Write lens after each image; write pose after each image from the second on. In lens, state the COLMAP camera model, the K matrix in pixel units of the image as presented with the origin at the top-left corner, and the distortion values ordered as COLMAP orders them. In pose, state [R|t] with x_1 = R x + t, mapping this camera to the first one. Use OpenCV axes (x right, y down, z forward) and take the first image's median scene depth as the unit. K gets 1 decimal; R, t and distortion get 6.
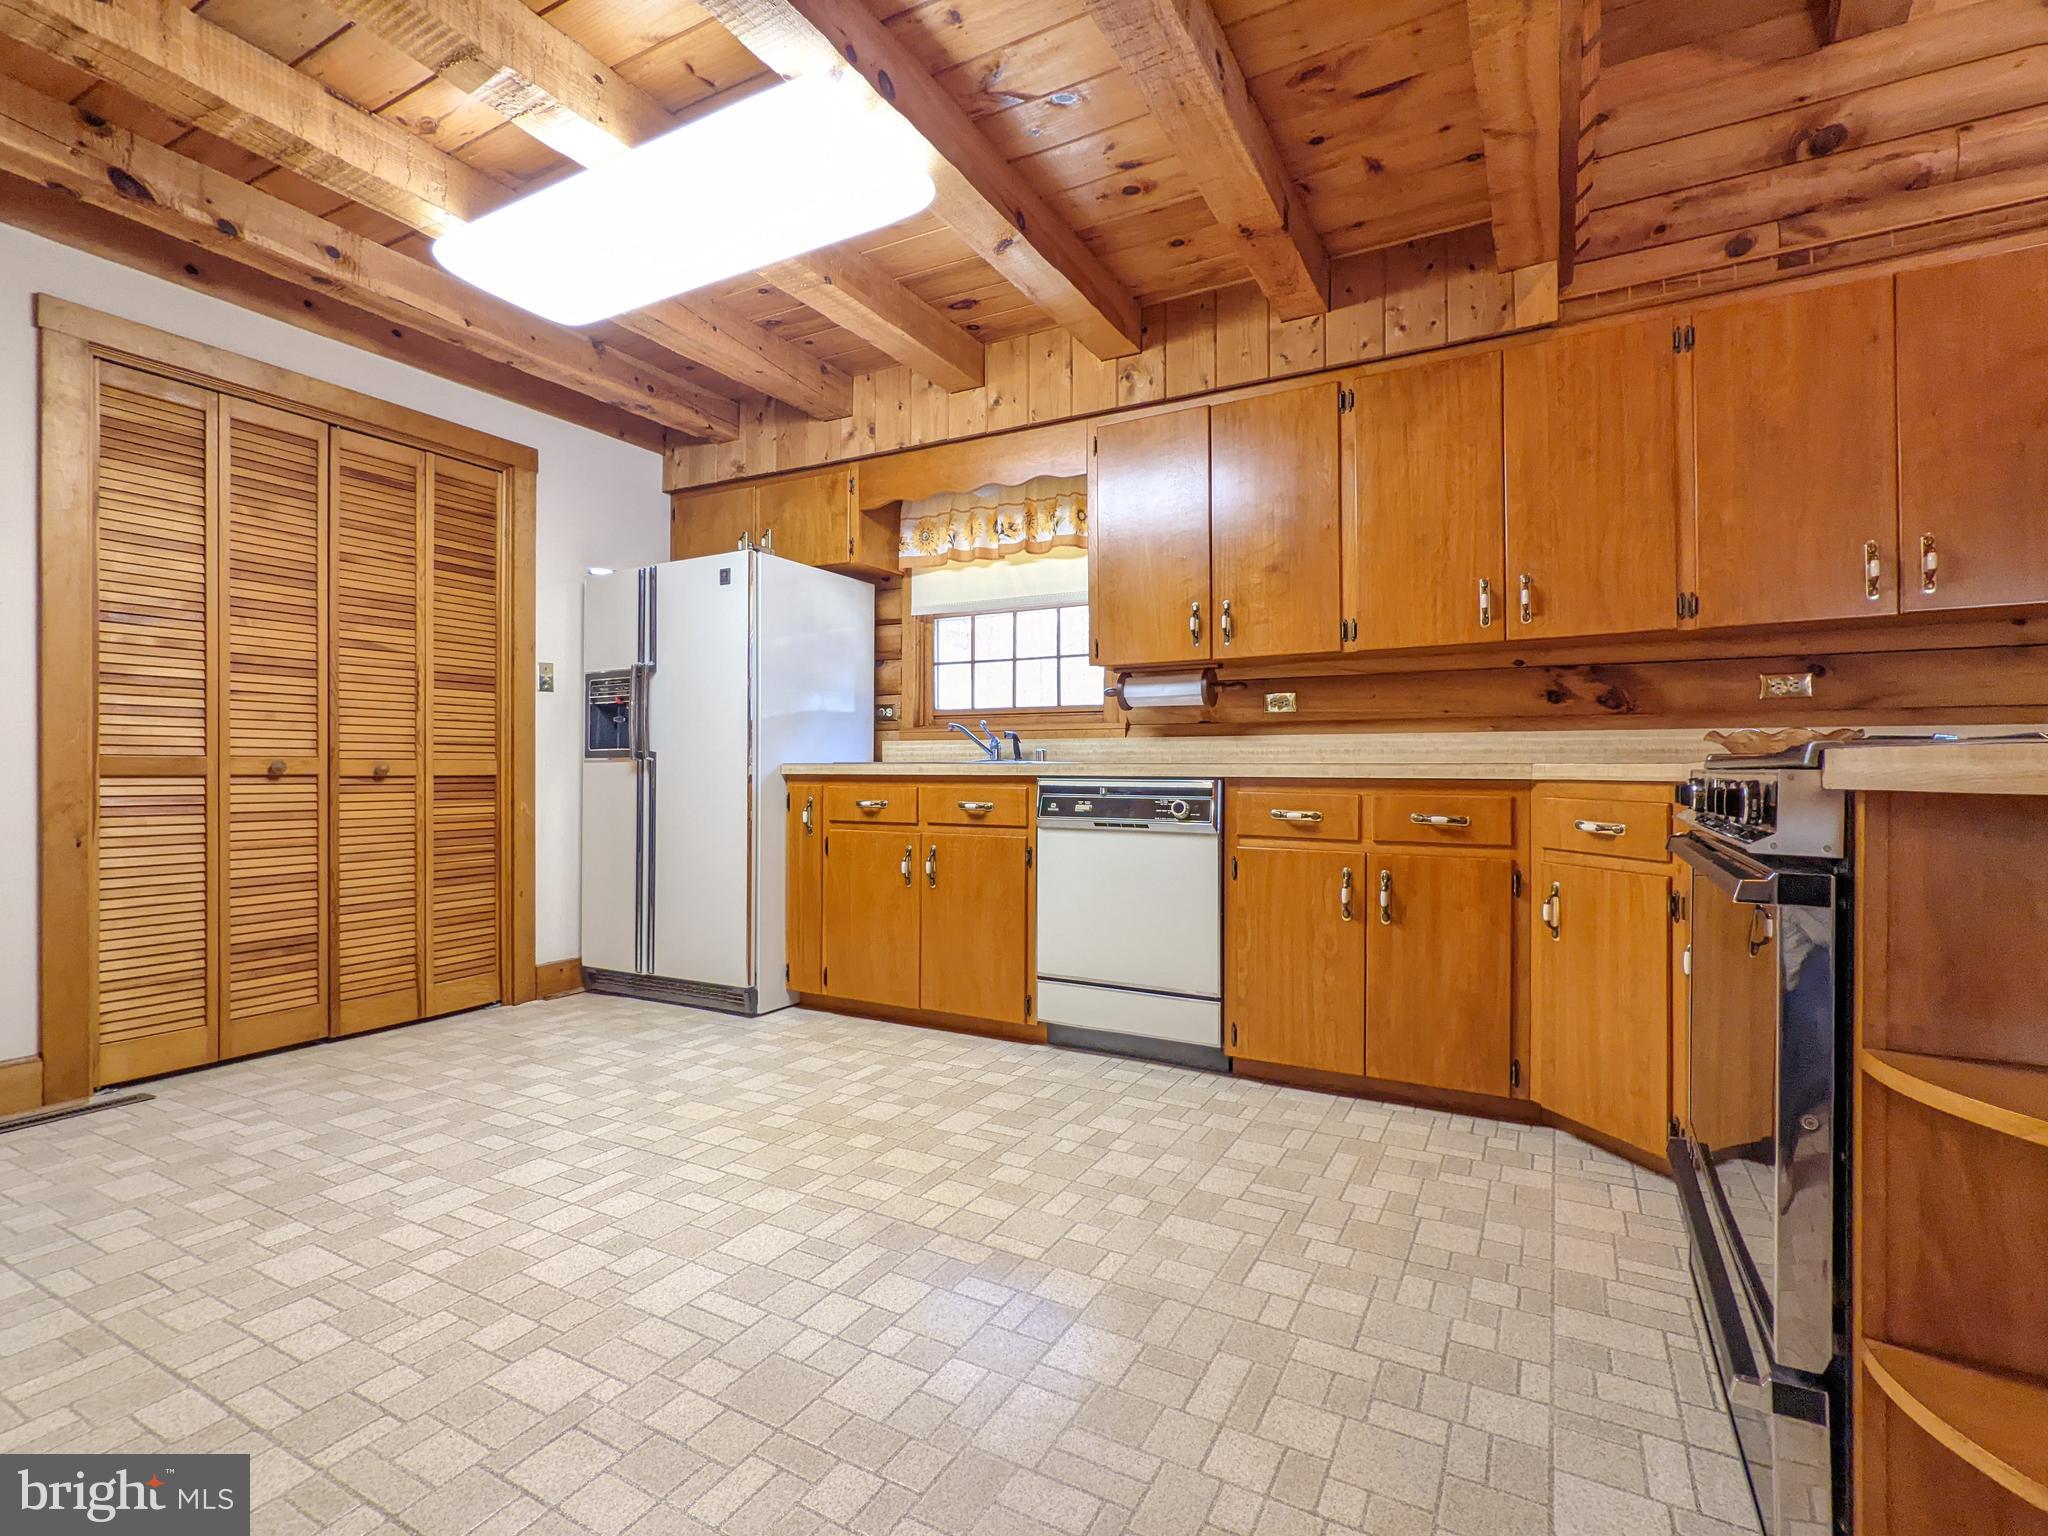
lens RADIAL K [[976.7, 0, 1024.0], [0, 976.7, 768.0], [0, 0, 1]] dist [-0.002081, 0.001123]
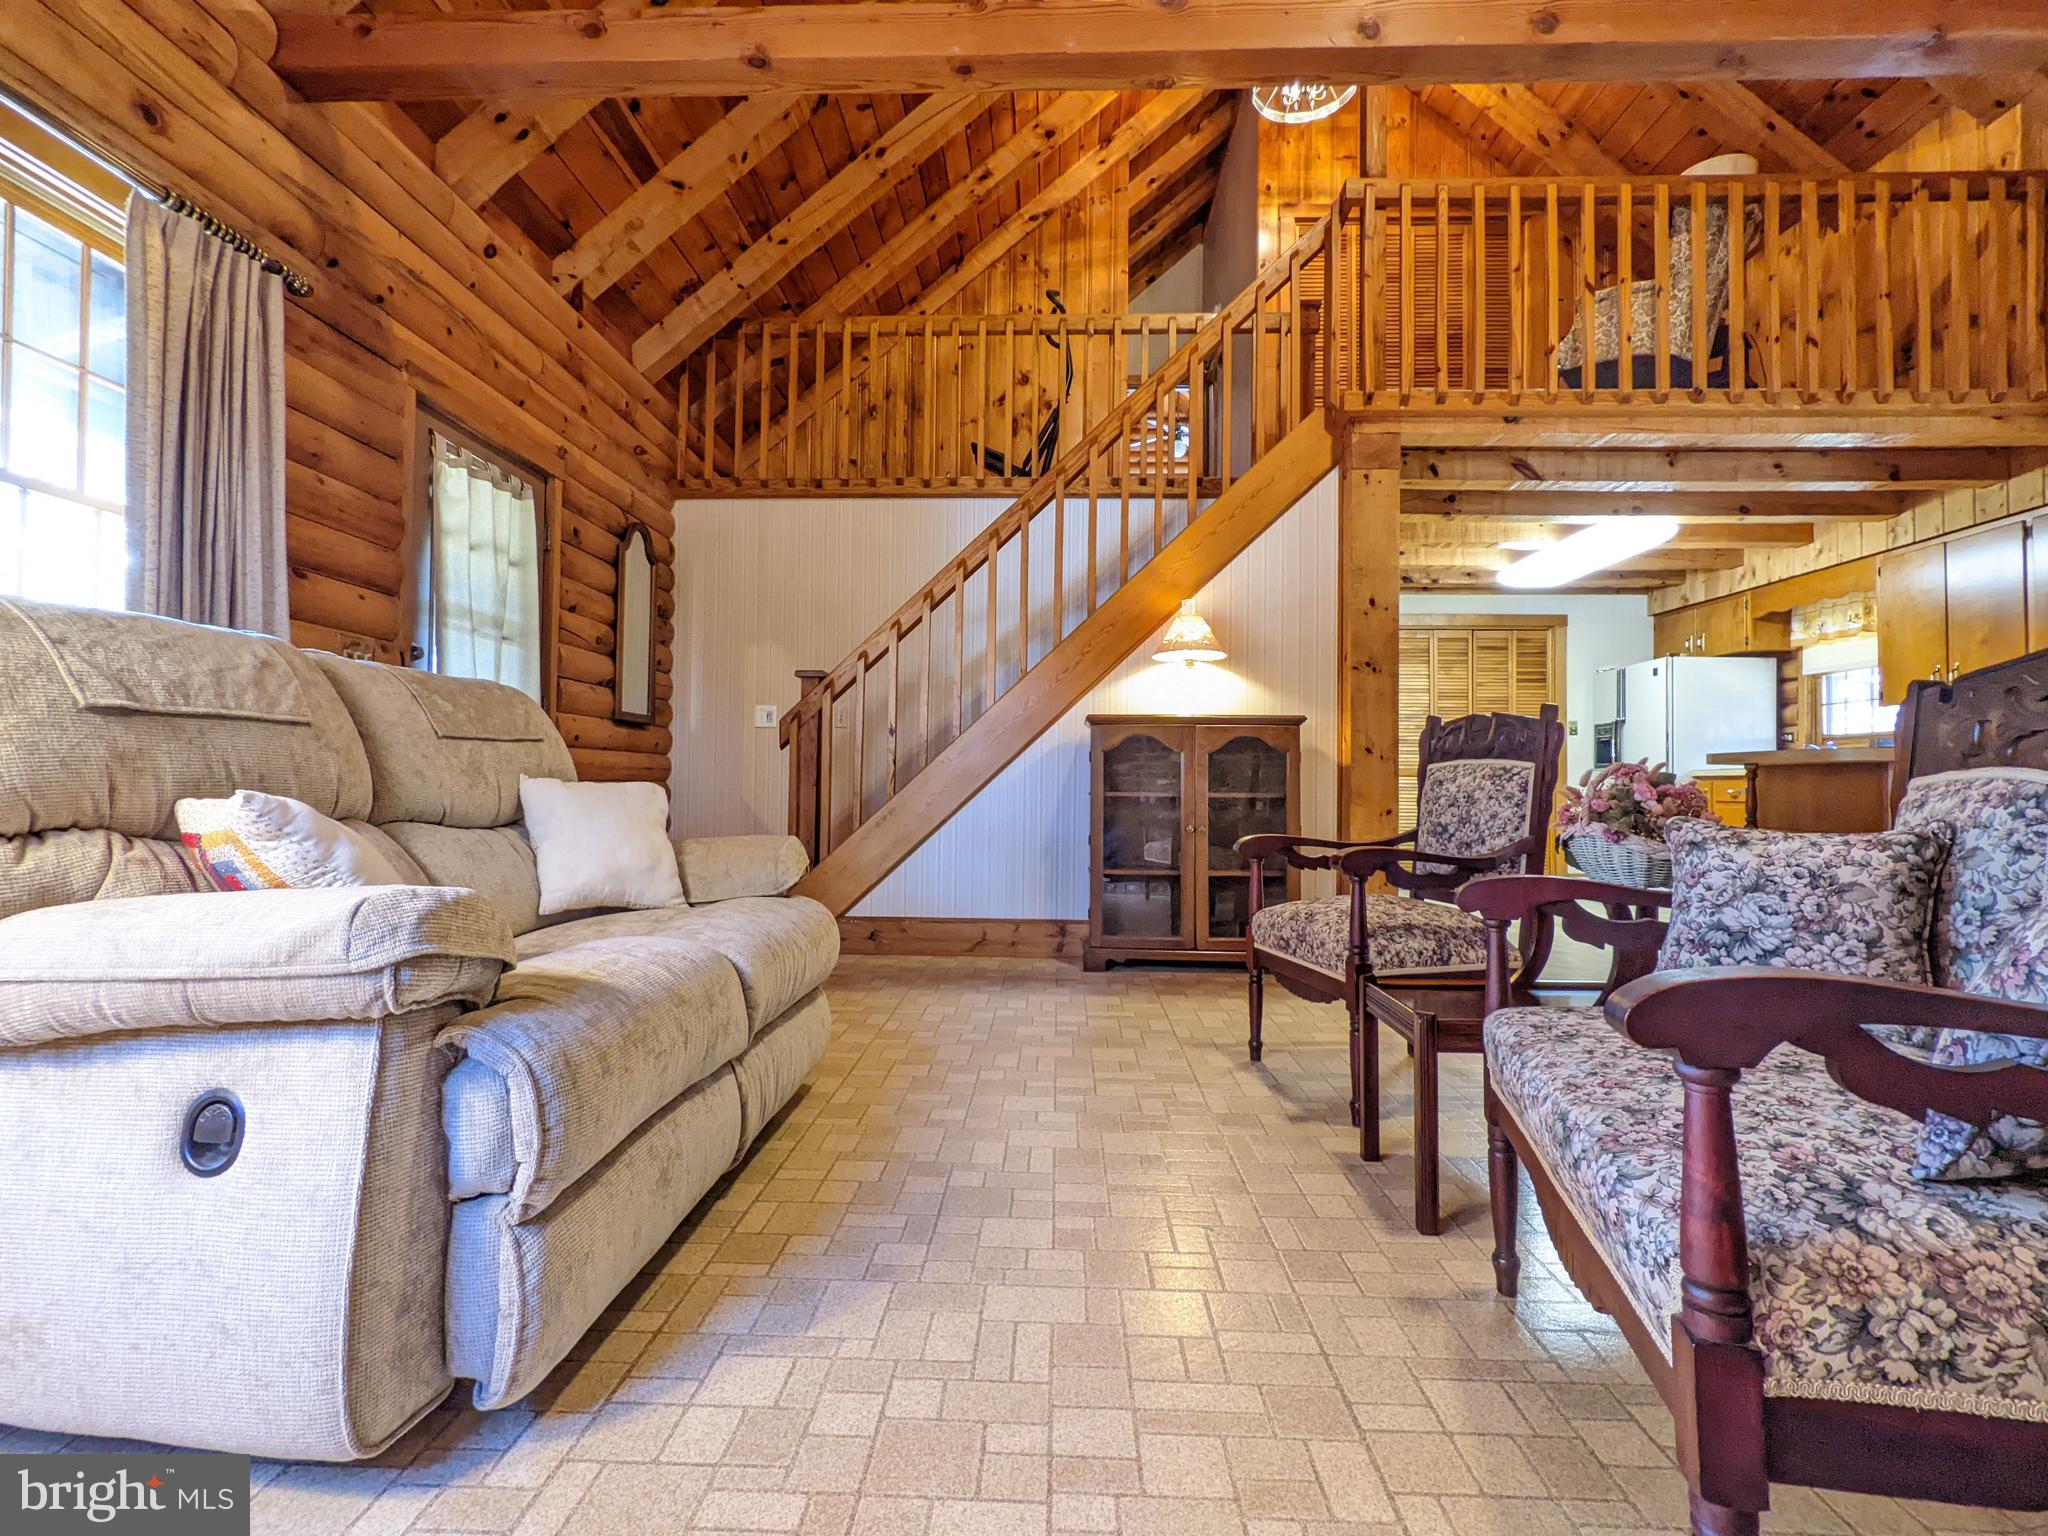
lens RADIAL K [[976.1, 0, 1024.0], [0, 976.1, 768.0], [0, 0, 1]] dist [0.000000, -0.002120]
pose [[0.452814, -0.015800, -0.891465, 0.869799], [-0.006170, 0.999763, -0.020854, 0.040228], [0.891583, 0.014944, 0.452610, -1.001811]]
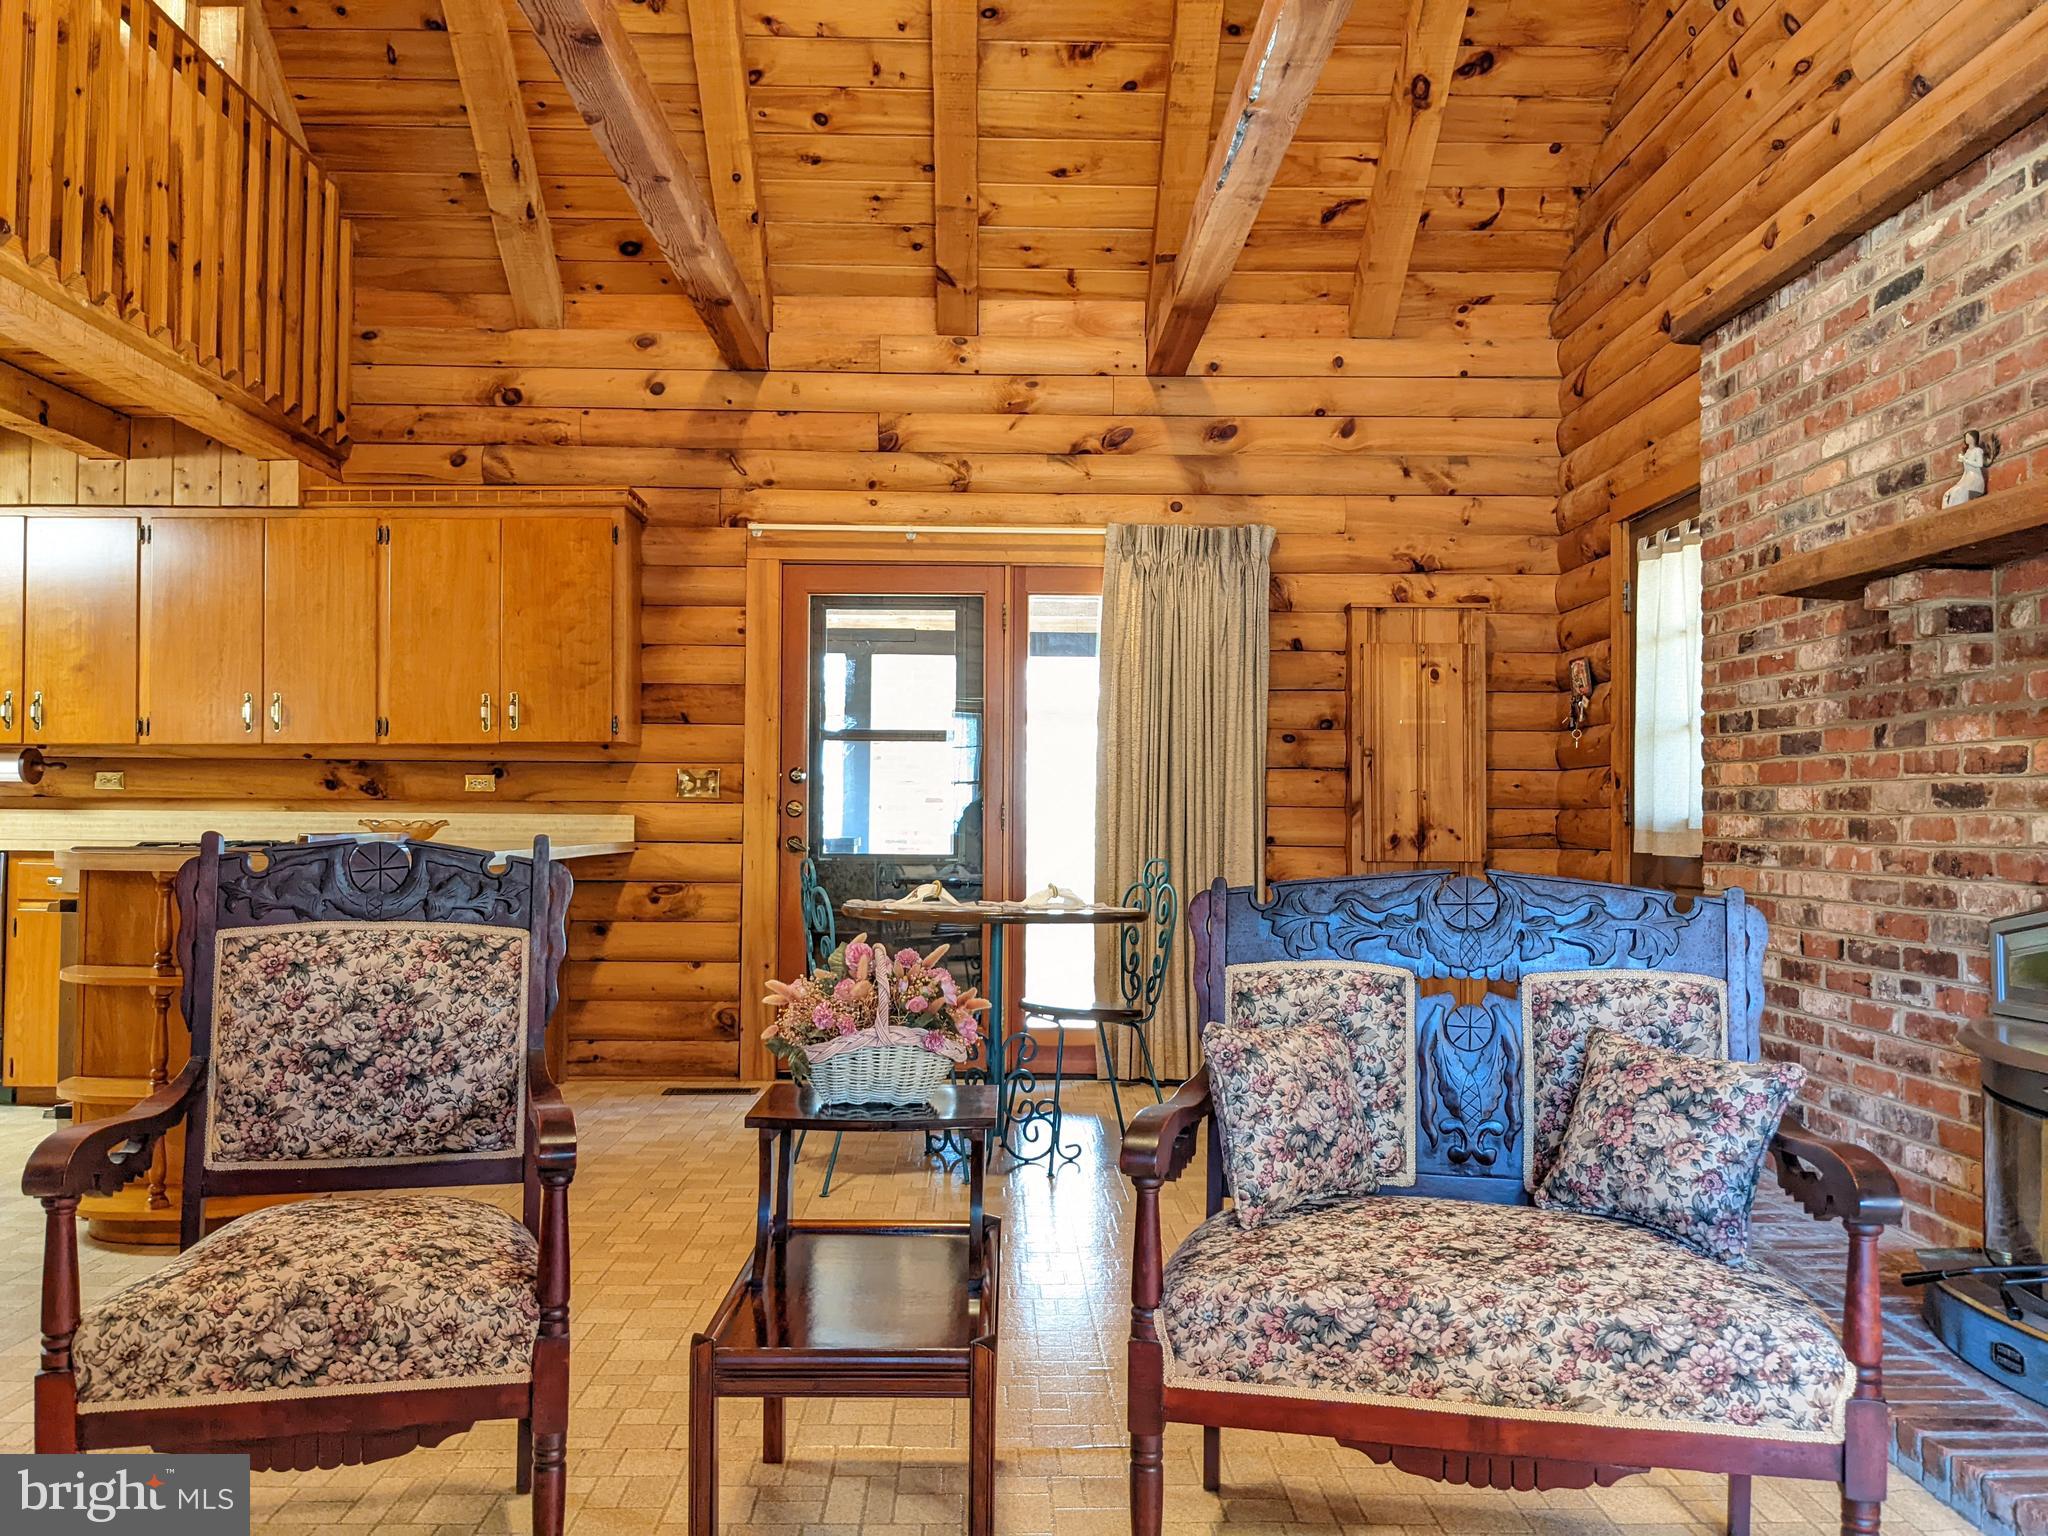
lens RADIAL K [[1603.3, 0, 1013.0], [0, 1603.3, 783.5], [0, 0, 1]] dist [0.059249, -0.094051]
pose [[0.865358, 0.016812, 0.500873, 0.231614], [-0.007055, 0.999747, -0.021369, -0.032077], [-0.501105, 0.014958, 0.865257, -1.094265]]
